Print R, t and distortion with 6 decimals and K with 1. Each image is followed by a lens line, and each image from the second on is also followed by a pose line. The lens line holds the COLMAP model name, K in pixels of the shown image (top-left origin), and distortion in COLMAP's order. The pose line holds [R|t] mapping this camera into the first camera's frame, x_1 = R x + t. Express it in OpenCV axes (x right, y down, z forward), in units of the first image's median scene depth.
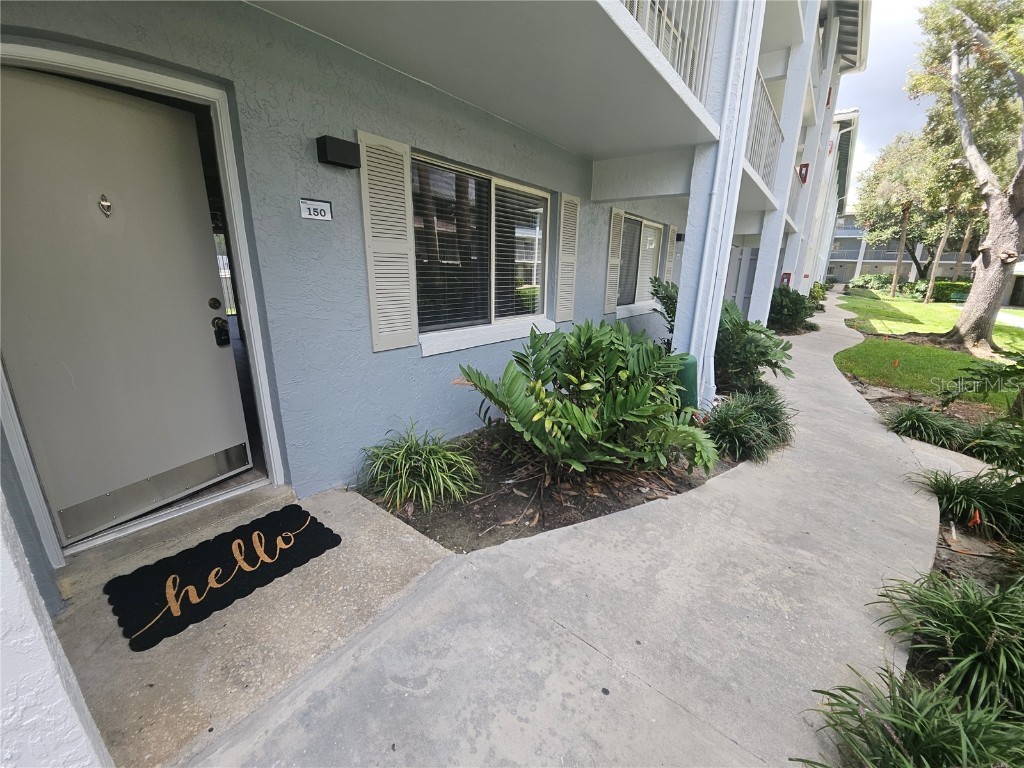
lens RADIAL K [[407.2, 0, 519.6], [0, 407.2, 383.1], [0, 0, 1]] dist [-0.003482, -0.008659]
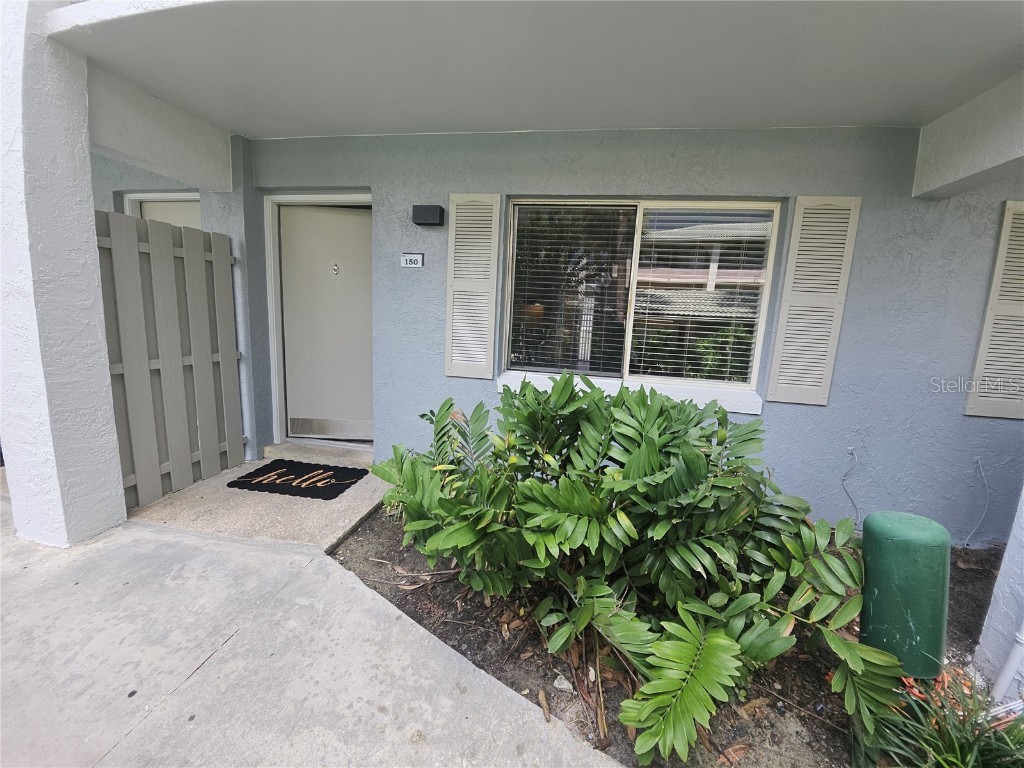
lens RADIAL K [[407.2, 0, 519.6], [0, 407.2, 383.1], [0, 0, 1]] dist [-0.003482, -0.008659]
pose [[0.455791, 0.144641, -0.878256, 0.893202], [-0.279632, 0.960020, 0.012986, -0.153609], [0.845021, 0.239669, 0.478014, 0.750019]]
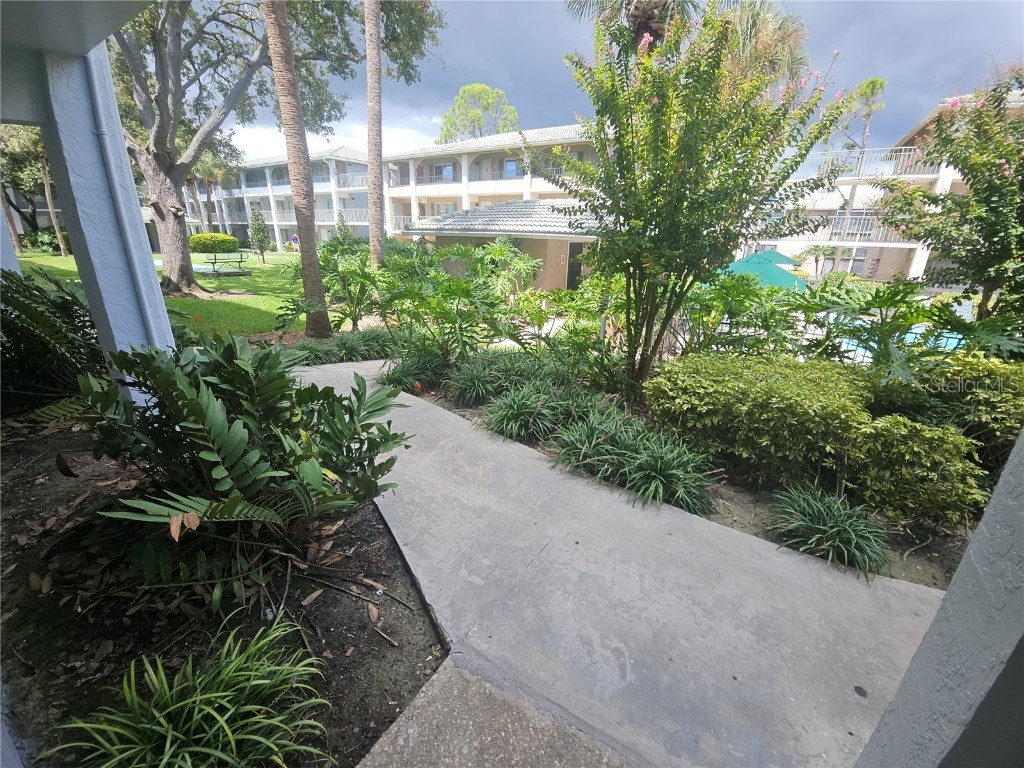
lens RADIAL K [[407.2, 0, 519.6], [0, 407.2, 383.1], [0, 0, 1]] dist [-0.003482, -0.008659]
pose [[-0.107189, -0.351757, 0.929934, -0.630024], [0.231874, 0.900686, 0.367421, -0.253861], [-0.966822, 0.255012, -0.014981, 0.691817]]
